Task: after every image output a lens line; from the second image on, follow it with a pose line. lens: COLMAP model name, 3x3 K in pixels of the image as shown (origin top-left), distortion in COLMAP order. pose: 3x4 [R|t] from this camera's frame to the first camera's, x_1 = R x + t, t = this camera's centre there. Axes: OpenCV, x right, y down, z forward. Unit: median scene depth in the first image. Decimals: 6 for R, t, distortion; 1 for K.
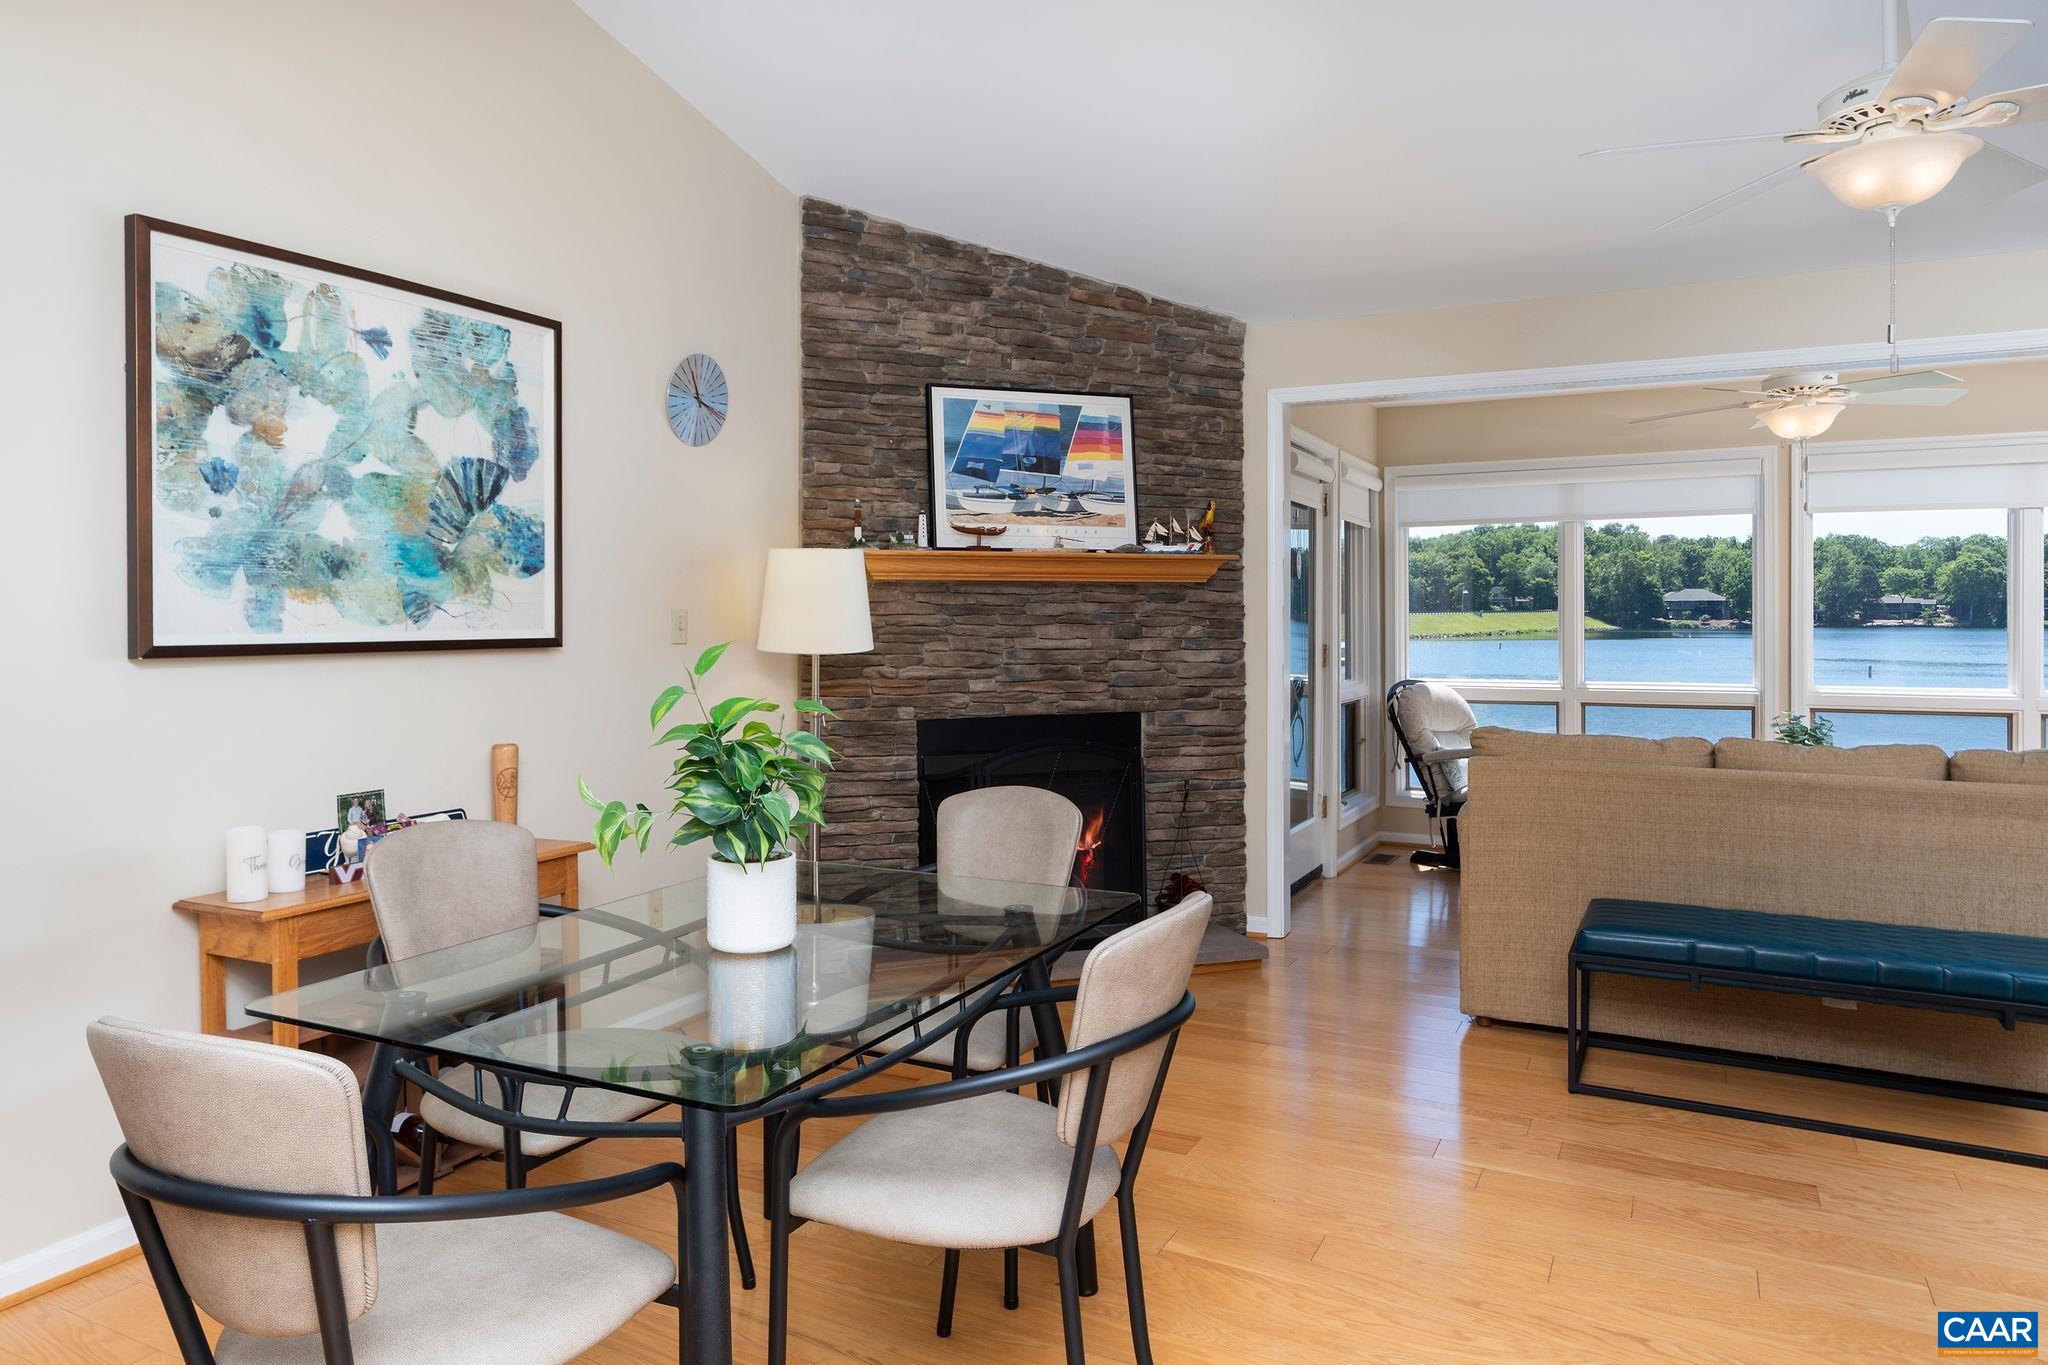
lens RADIAL K [[1331.6, 0, 1015.4], [0, 1331.6, 618.6], [0, 0, 1]] dist [-0.006313, 0.005998]
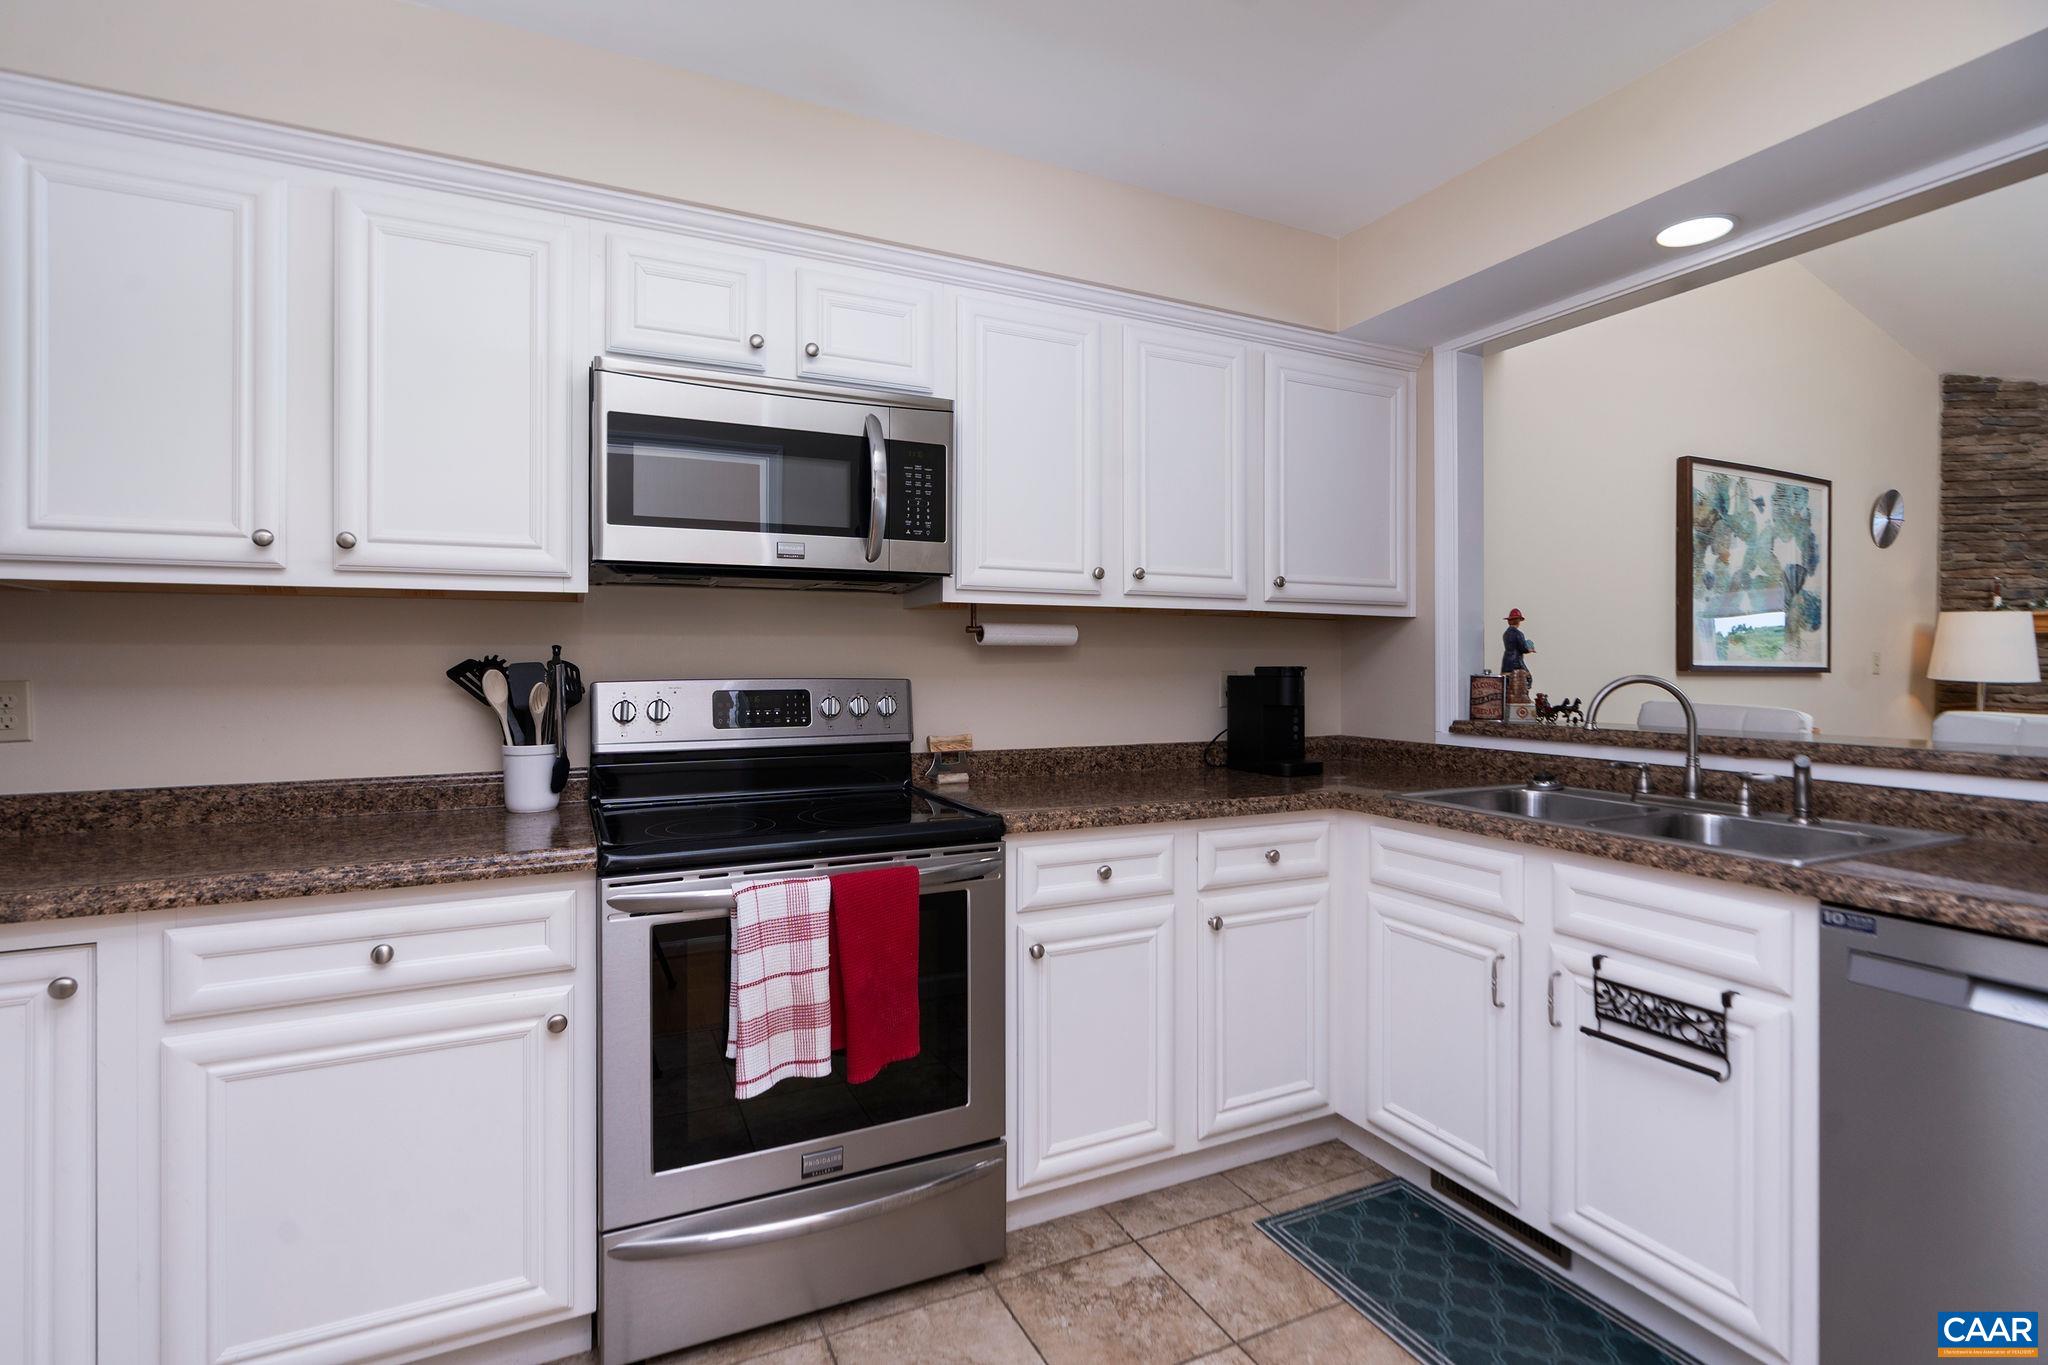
lens RADIAL K [[935.7, 0, 1011.0], [0, 935.7, 663.4], [0, 0, 1]] dist [-0.032475, 0.009442]
pose [[0.779264, 0.009936, -0.626616, -0.326775], [-0.013715, 0.999905, -0.001201, 0.019185], [0.626545, 0.009530, 0.779327, -0.432471]]
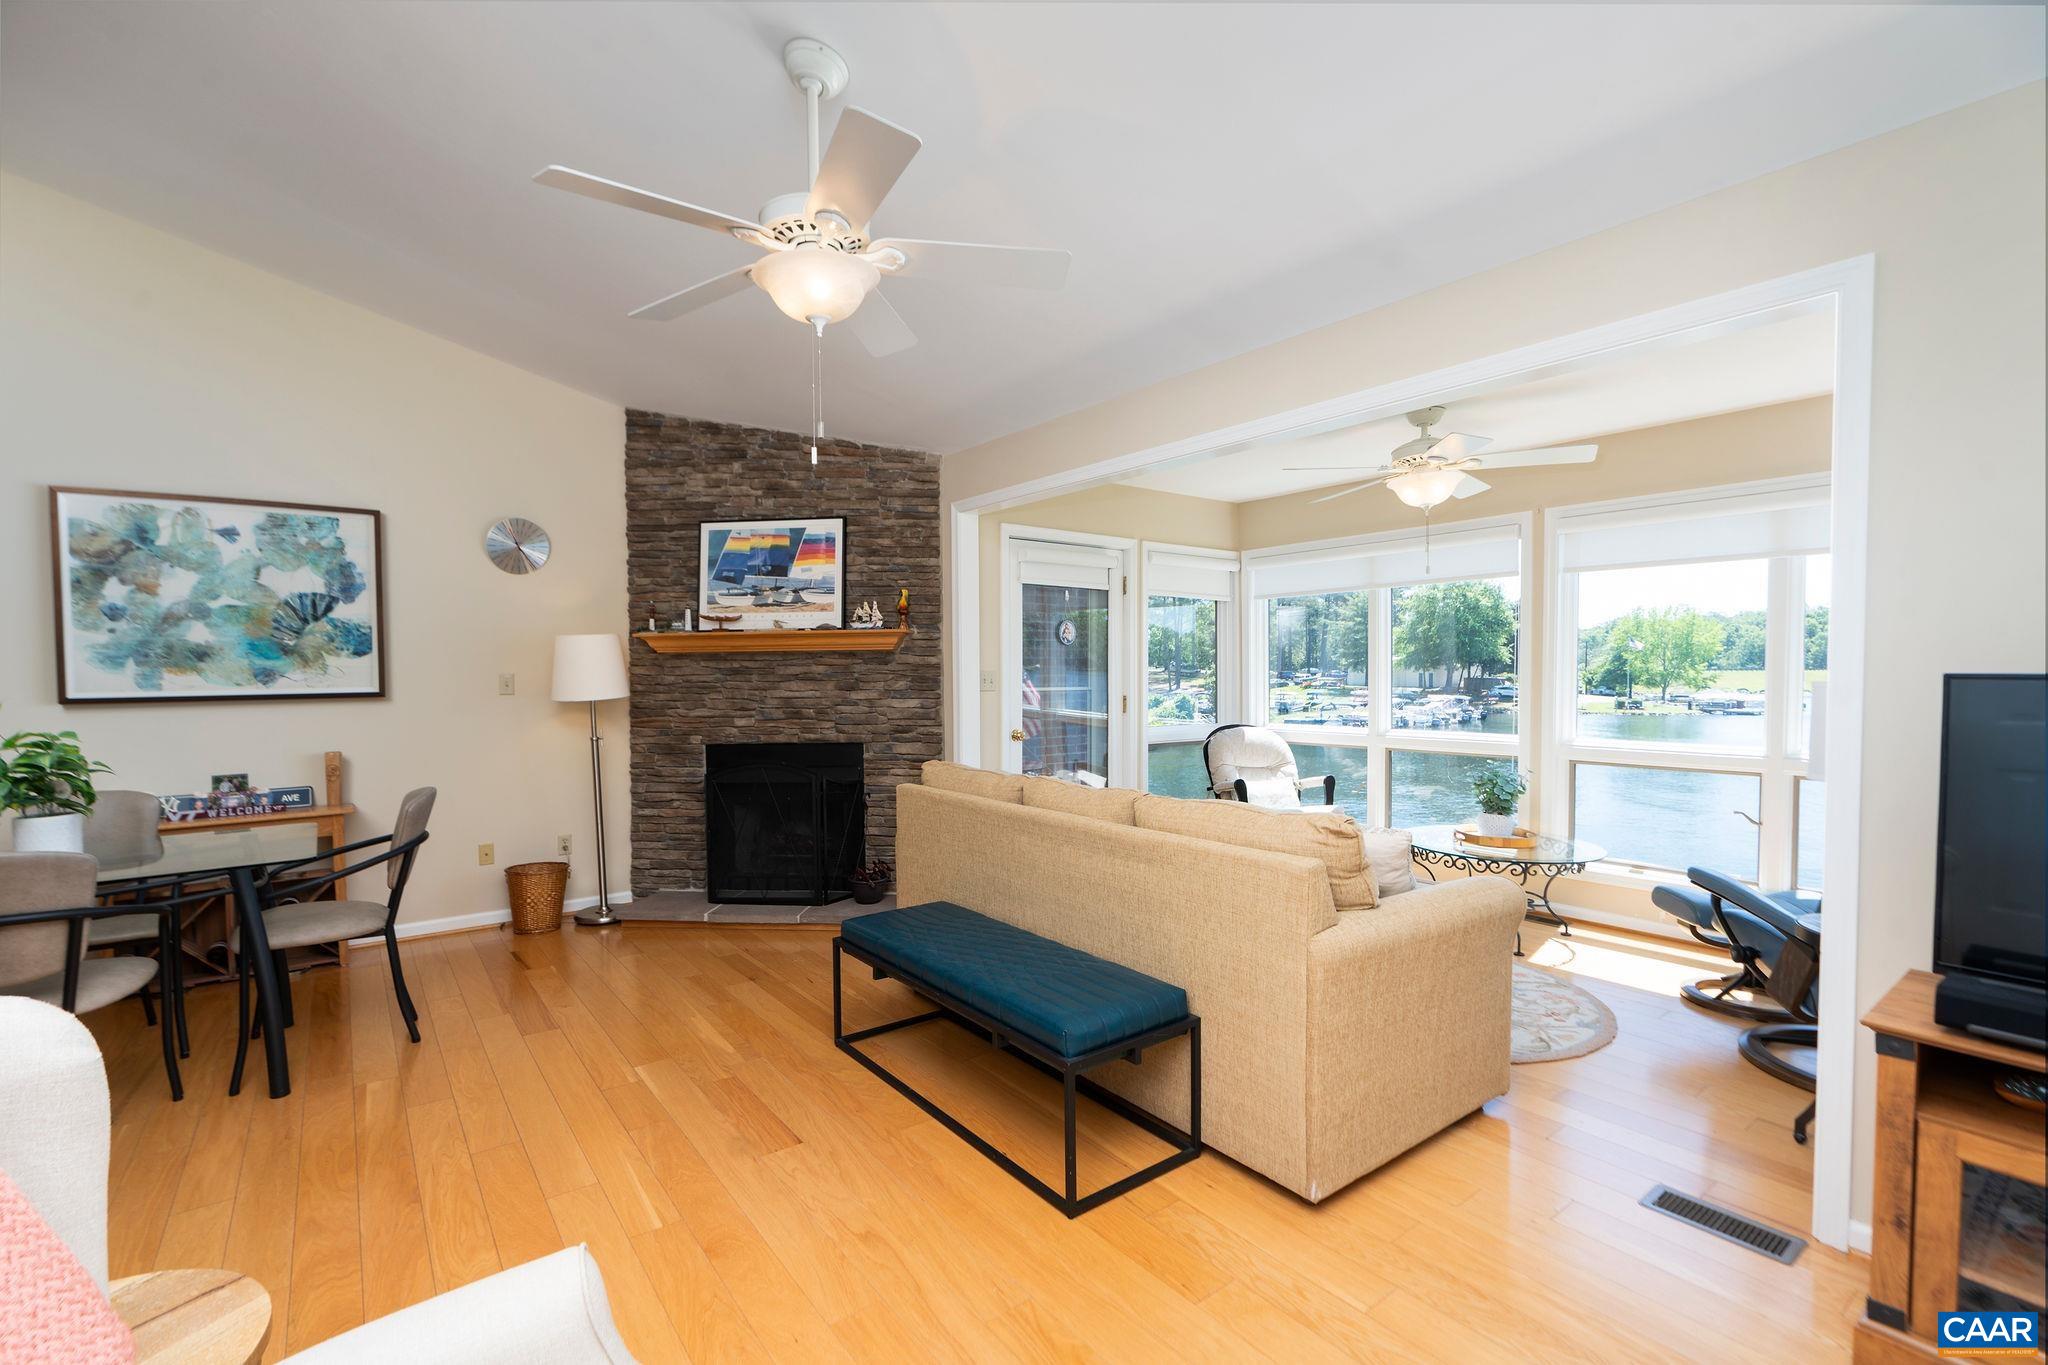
lens RADIAL K [[935.7, 0, 1027.7], [0, 935.7, 715.0], [0, 0, 1]] dist [-0.032475, 0.009442]
pose [[0.907473, 0.005379, -0.420076, 0.723047], [0.011319, 0.999242, 0.037246, 0.006681], [0.419957, -0.038555, 0.906724, 0.196640]]
